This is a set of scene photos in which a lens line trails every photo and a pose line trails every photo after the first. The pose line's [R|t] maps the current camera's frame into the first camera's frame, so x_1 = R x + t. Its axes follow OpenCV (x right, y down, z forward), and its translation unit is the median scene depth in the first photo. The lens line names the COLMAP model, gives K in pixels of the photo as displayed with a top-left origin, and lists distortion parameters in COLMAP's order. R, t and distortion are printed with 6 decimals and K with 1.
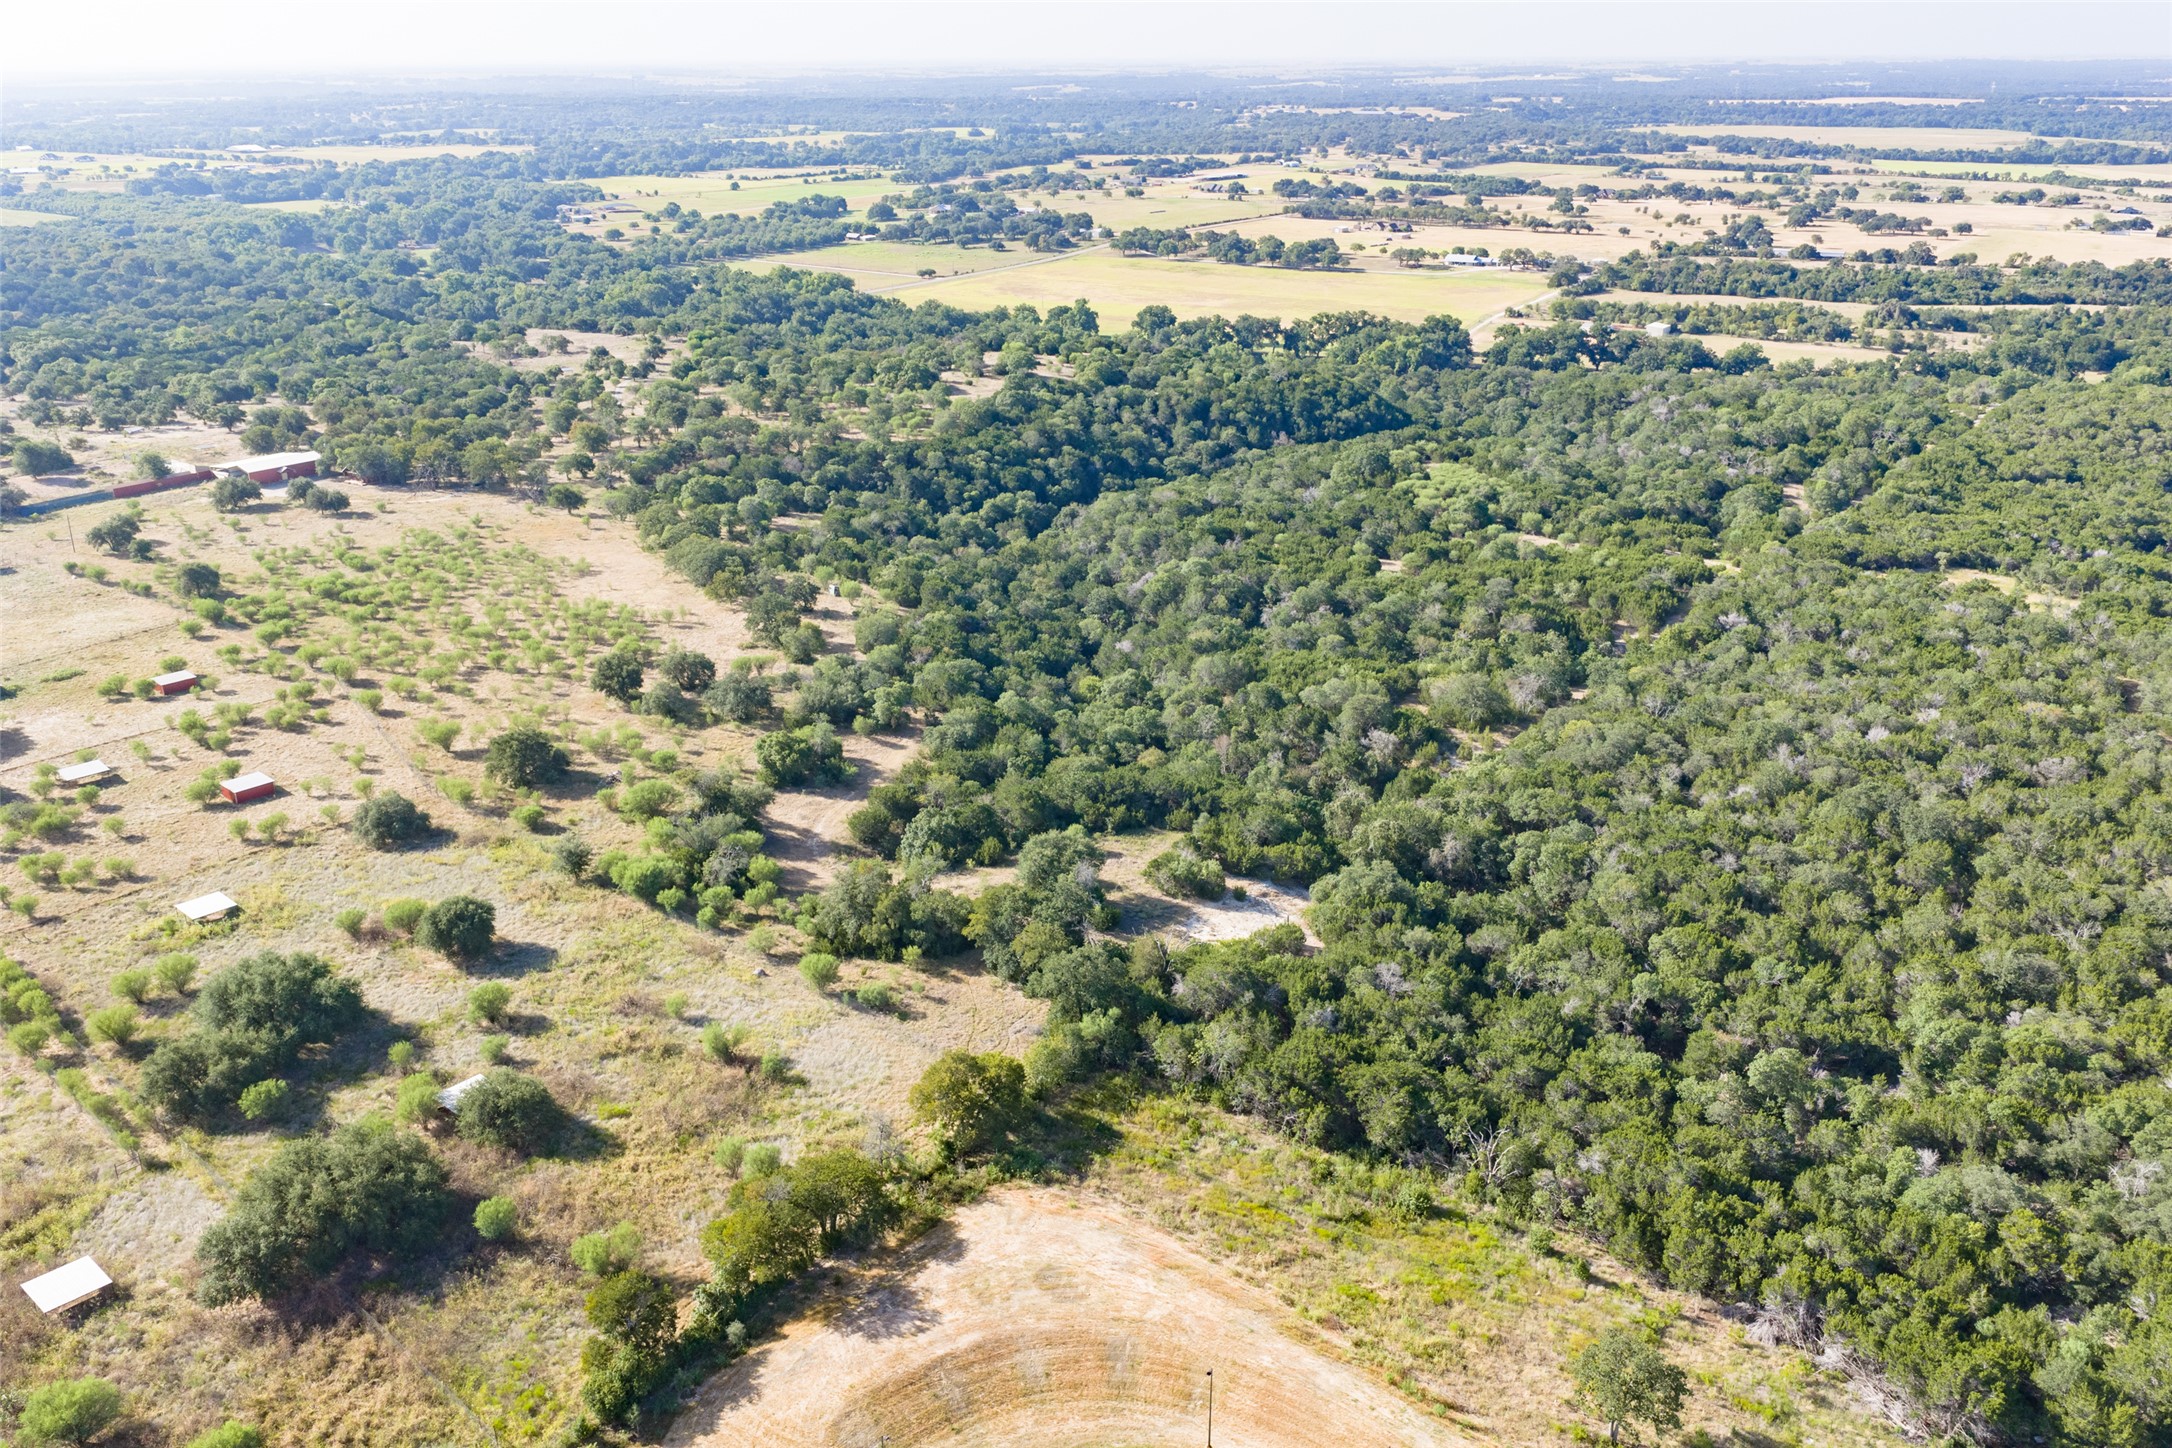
lens RADIAL K [[1814.3, 0, 1086.0], [0, 1814.3, 724.0], [0, 0, 1]] dist [0.015000, -0.022351]
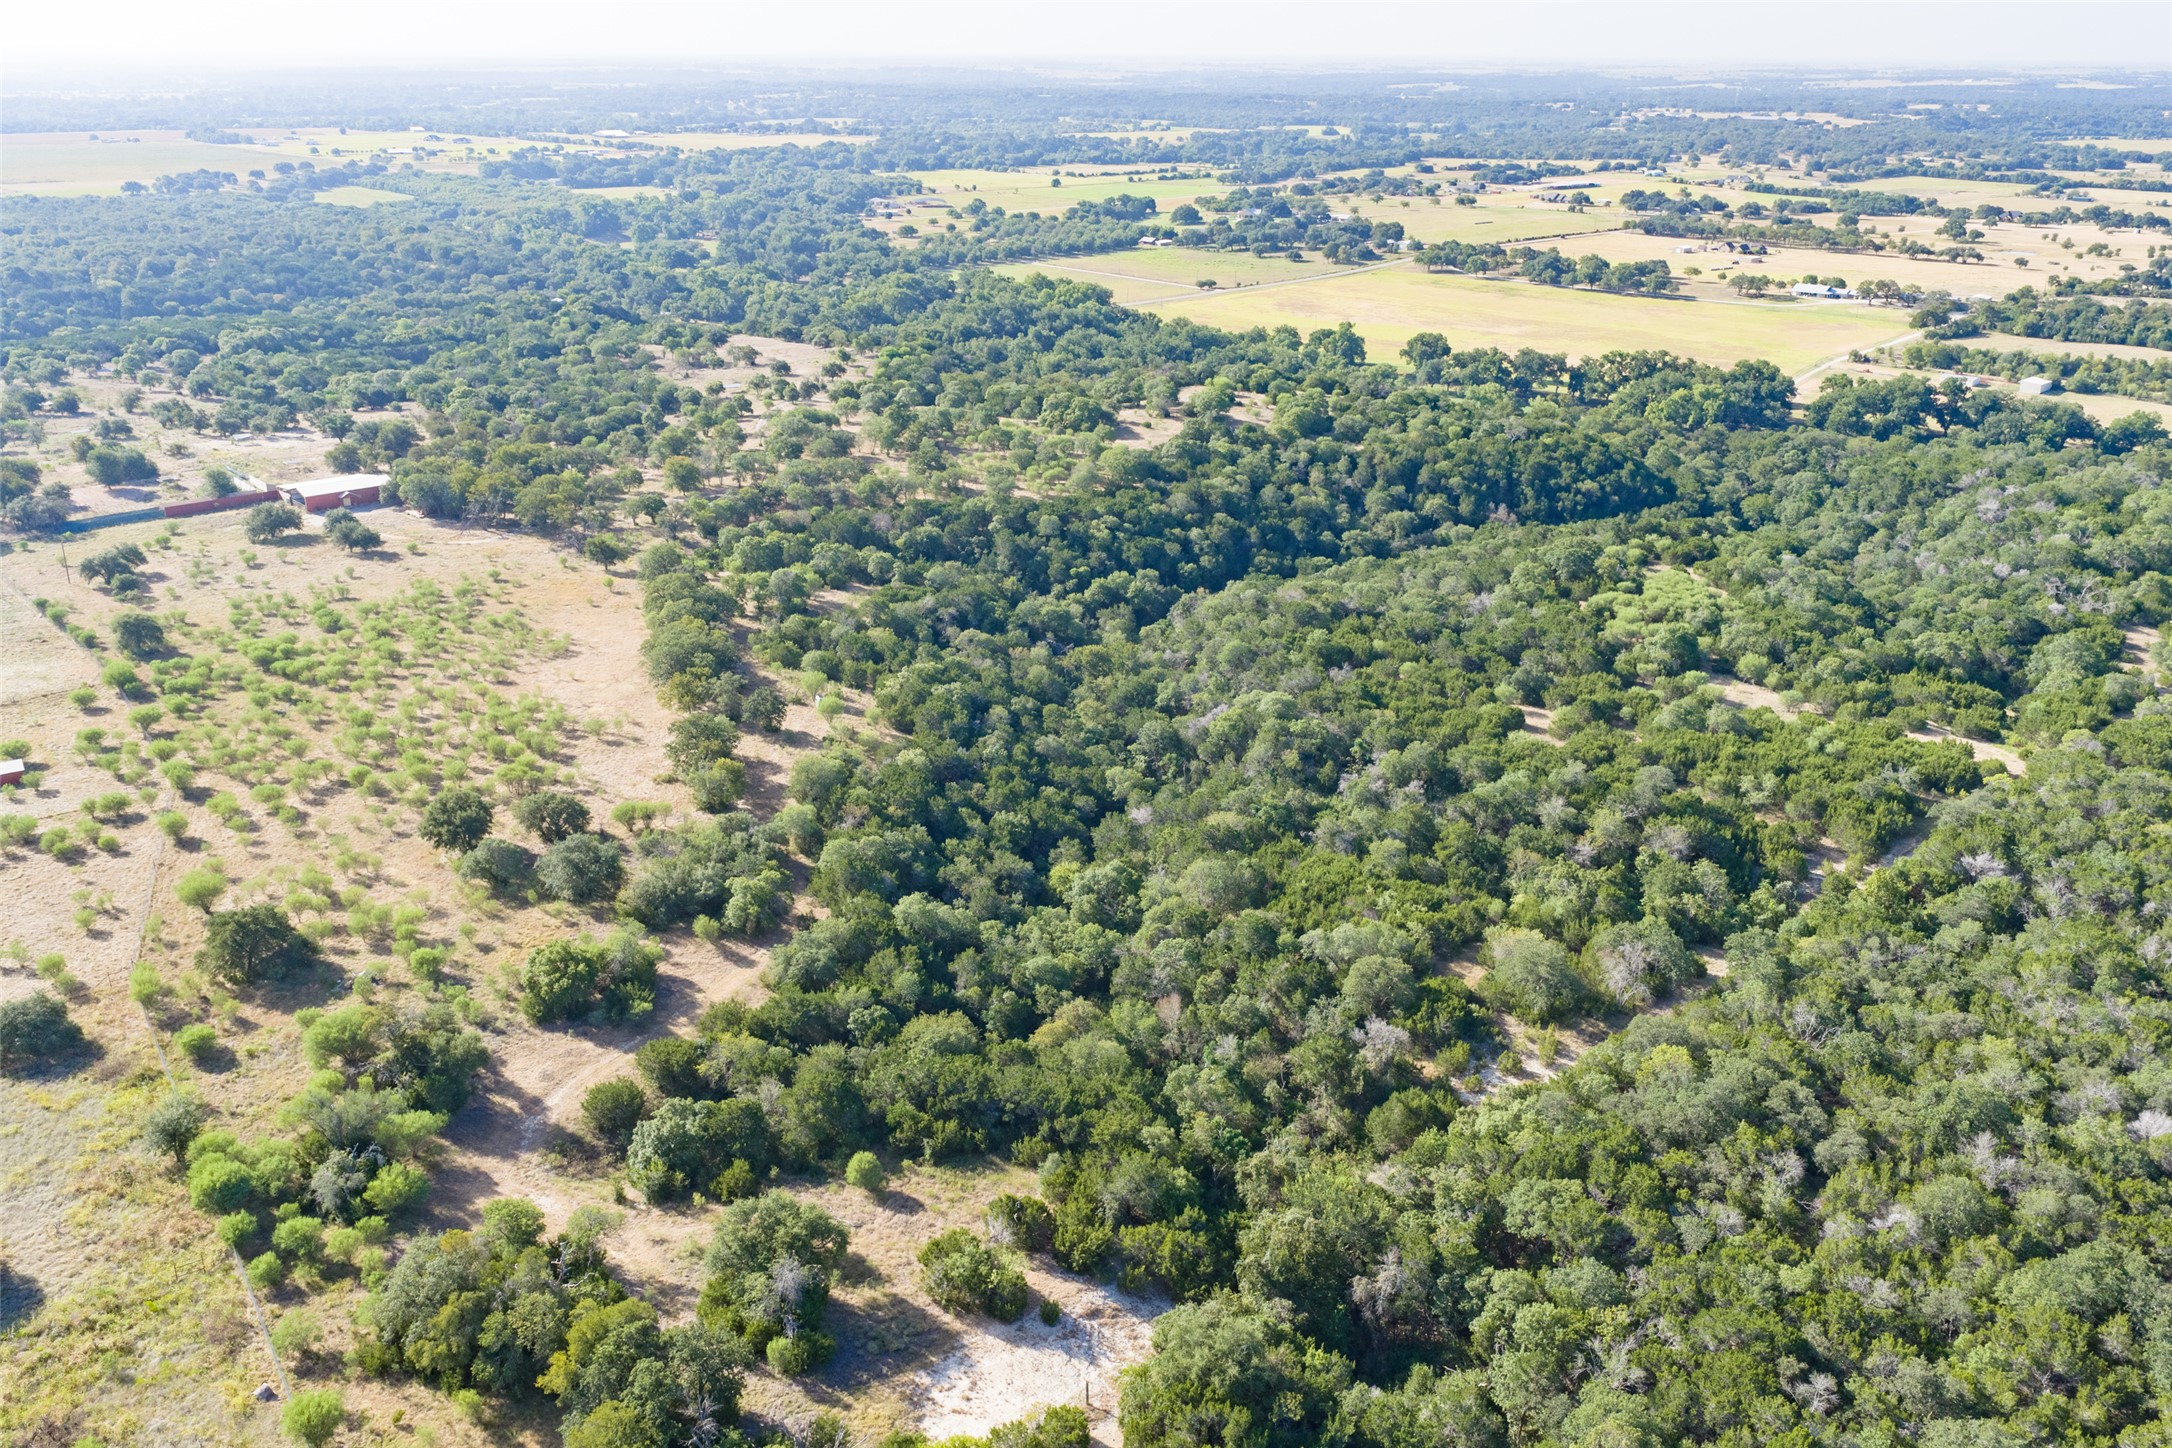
lens RADIAL K [[1814.3, 0, 1086.0], [0, 1814.3, 724.0], [0, 0, 1]] dist [0.015000, -0.022351]
pose [[0.979187, 0.080585, -0.186278, 0.080659], [-0.080182, 0.996733, 0.009712, -0.050693], [0.186452, 0.005426, 0.982449, 0.138131]]
